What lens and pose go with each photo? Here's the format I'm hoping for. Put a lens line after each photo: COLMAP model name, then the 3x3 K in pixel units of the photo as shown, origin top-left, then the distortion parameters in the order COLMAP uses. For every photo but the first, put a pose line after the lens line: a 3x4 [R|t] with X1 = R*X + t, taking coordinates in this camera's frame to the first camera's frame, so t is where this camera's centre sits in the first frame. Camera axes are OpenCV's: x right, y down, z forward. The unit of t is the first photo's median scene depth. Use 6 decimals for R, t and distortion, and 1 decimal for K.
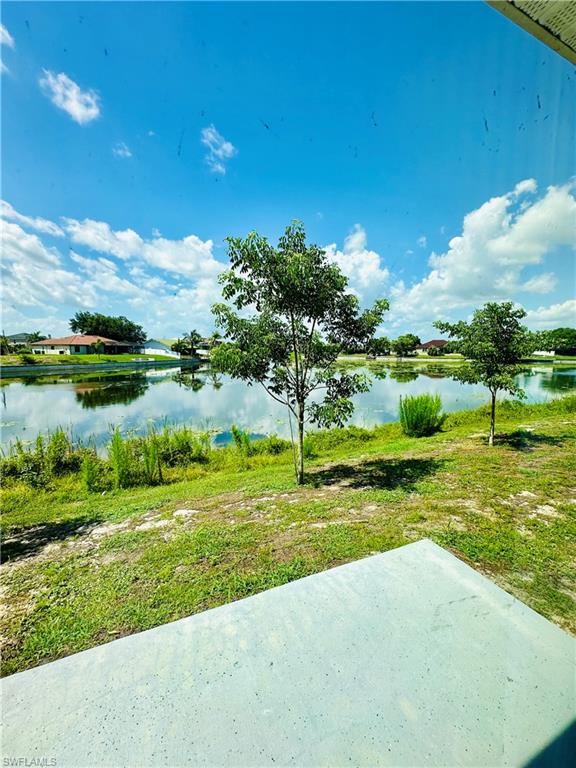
lens RADIAL K [[308.5, 0, 288.0], [0, 308.5, 384.0], [0, 0, 1]] dist [0.001203, 0.000266]
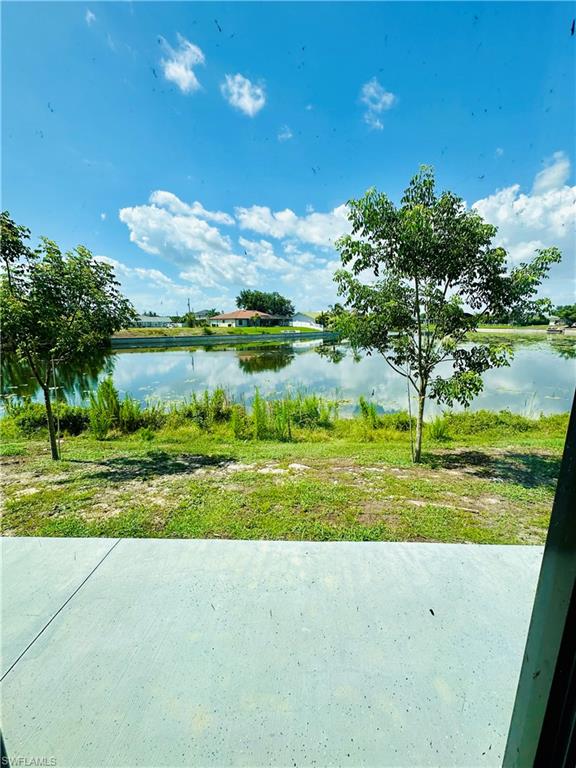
lens RADIAL K [[309.0, 0, 288.0], [0, 309.0, 384.0], [0, 0, 1]] dist [-0.004278, -0.000068]
pose [[0.899888, 0.076035, -0.429442, 0.043127], [-0.038196, 0.994642, 0.096068, 0.006797], [0.434445, -0.070047, 0.897970, 0.001238]]
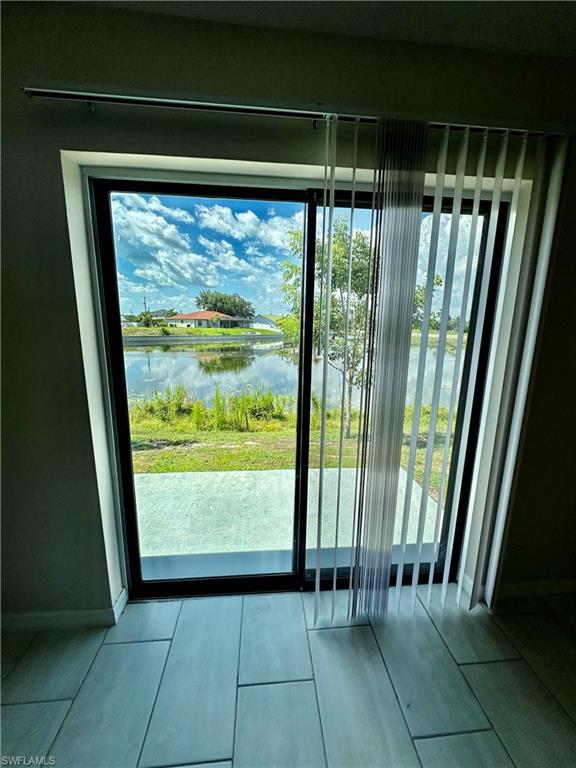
lens RADIAL K [[309.1, 0, 297.6], [0, 309.1, 384.9], [0, 0, 1]] dist [-0.039255, -0.000003]
pose [[0.955746, 0.071566, -0.285356, 0.110299], [-0.049145, 0.995170, 0.084983, 0.017574], [0.290059, -0.067198, 0.954647, -0.105735]]
